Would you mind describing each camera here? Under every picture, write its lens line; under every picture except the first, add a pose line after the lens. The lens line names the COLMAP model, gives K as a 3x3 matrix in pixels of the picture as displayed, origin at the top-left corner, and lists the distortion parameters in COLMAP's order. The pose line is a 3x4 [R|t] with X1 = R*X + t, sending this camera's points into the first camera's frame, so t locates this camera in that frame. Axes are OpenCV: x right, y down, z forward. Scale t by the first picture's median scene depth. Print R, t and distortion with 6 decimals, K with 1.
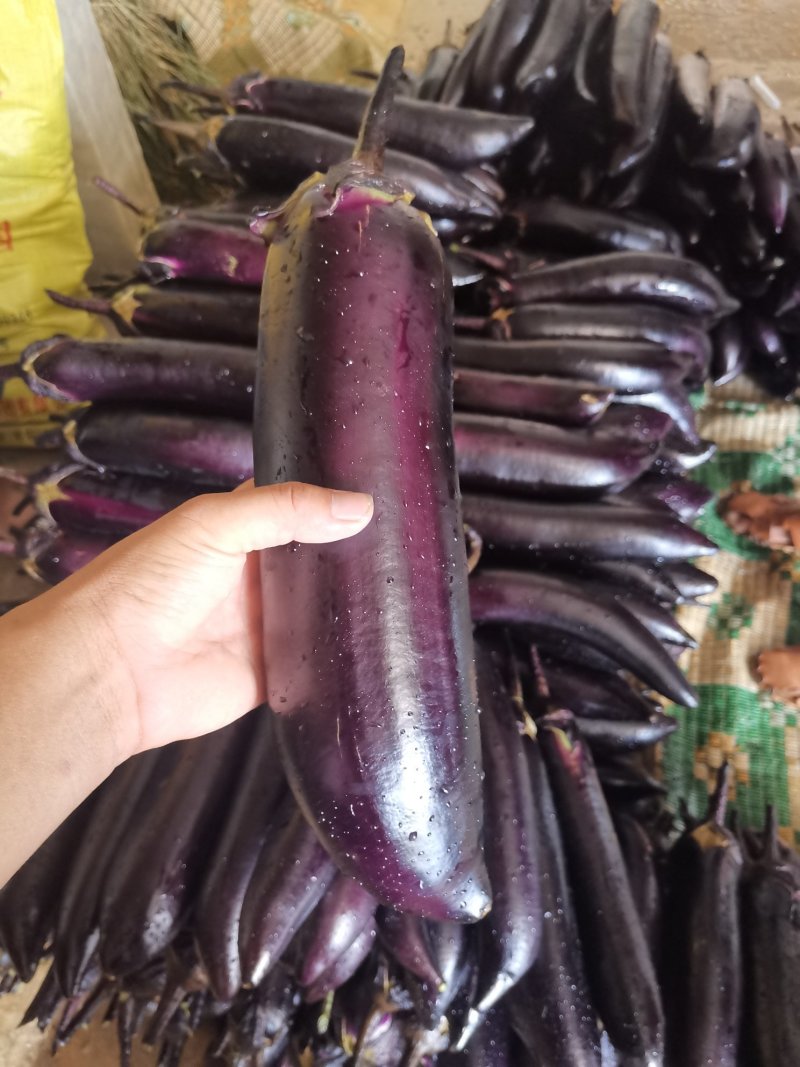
lens RADIAL K [[880.7, 0, 427.6], [0, 880.7, 532.8], [0, 0, 1]] dist [0.135523, -0.141842]
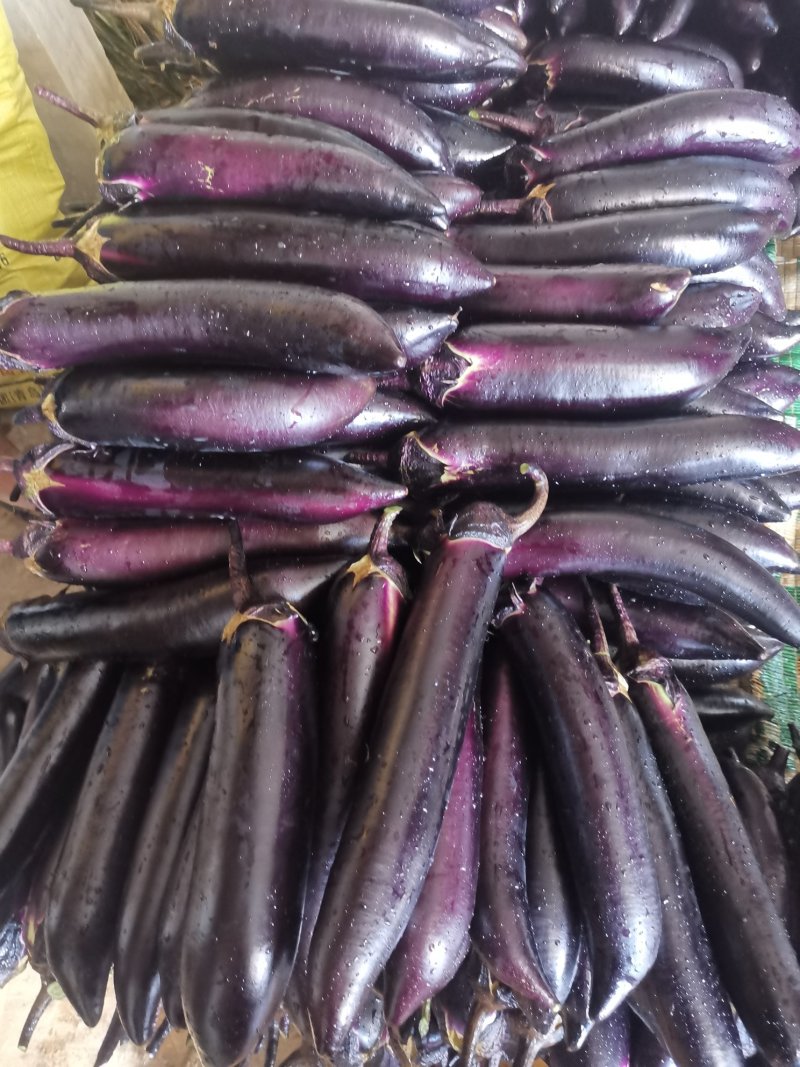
lens RADIAL K [[880.7, 0, 427.6], [0, 880.7, 532.8], [0, 0, 1]] dist [0.135523, -0.141842]
pose [[0.992543, -0.105240, -0.061499, -0.003635], [0.111989, 0.986535, 0.119198, -0.051541], [0.048127, -0.125196, 0.990964, 0.148259]]
